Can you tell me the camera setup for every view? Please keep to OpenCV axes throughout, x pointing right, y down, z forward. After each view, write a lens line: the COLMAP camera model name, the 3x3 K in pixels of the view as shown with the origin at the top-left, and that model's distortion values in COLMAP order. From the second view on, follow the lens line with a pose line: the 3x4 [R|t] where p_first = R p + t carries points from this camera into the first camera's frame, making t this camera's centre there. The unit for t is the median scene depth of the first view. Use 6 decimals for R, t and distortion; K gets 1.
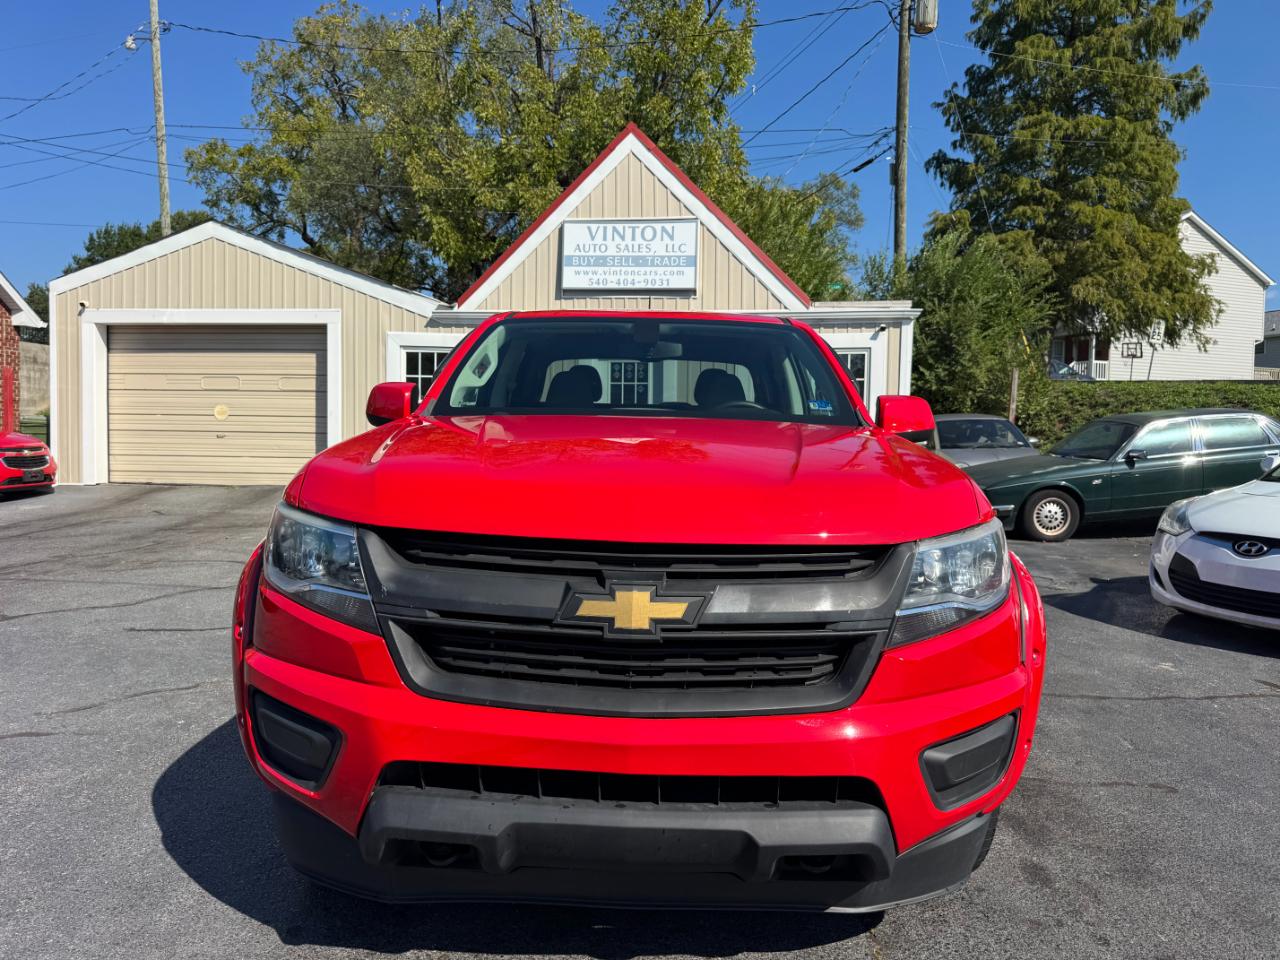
lens RADIAL K [[918.5, 0, 651.8], [0, 918.5, 511.6], [0, 0, 1]] dist [0.056339, -0.074503]
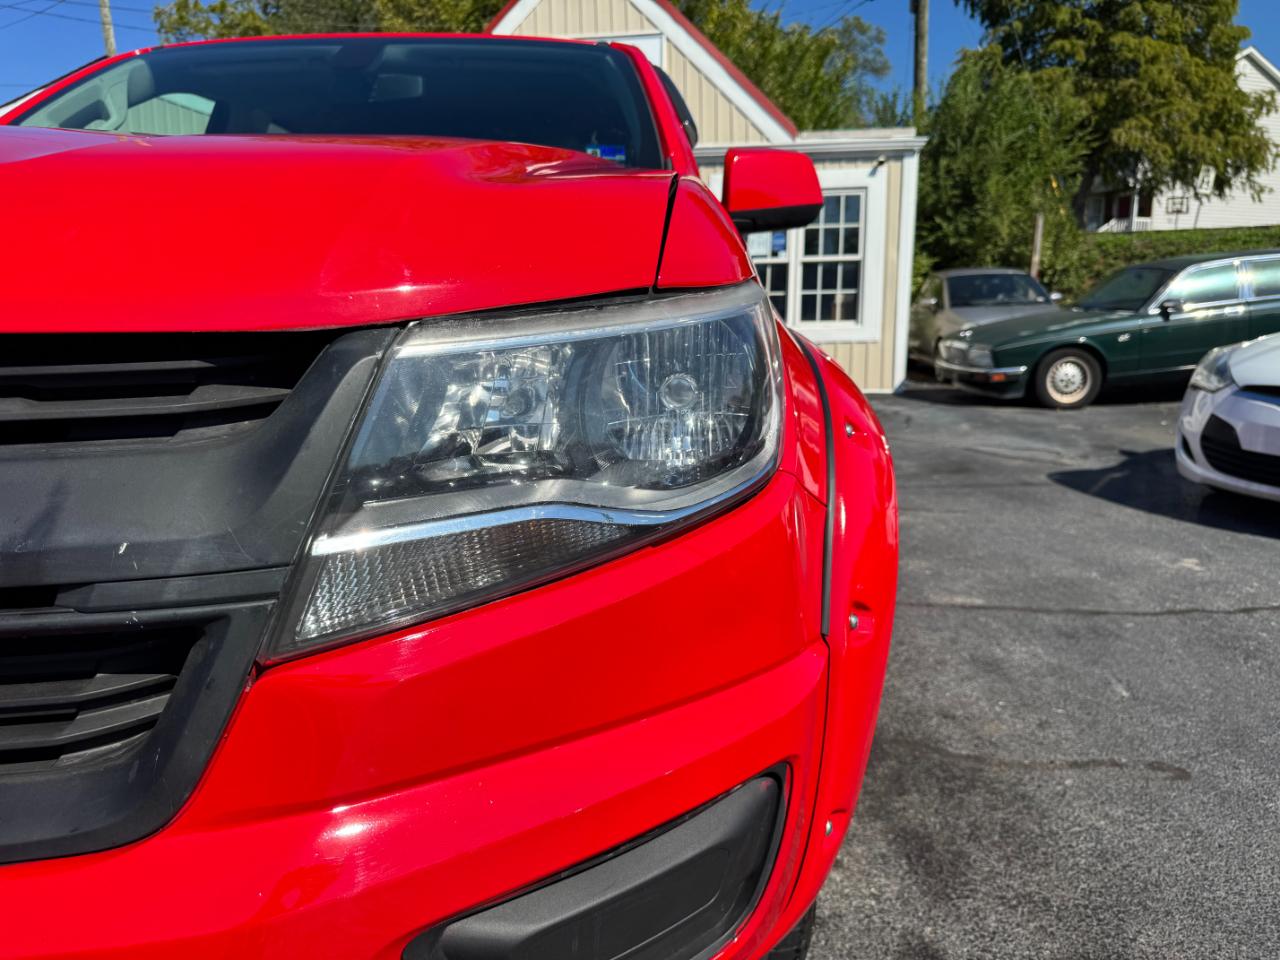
lens RADIAL K [[926.1, 0, 642.9], [0, 926.1, 502.1], [0, 0, 1]] dist [0.012355, -0.019775]
pose [[0.999252, -0.010921, -0.037086, 0.057069], [0.015249, 0.992836, 0.118511, 0.008339], [0.035526, -0.118988, 0.992260, 0.099319]]
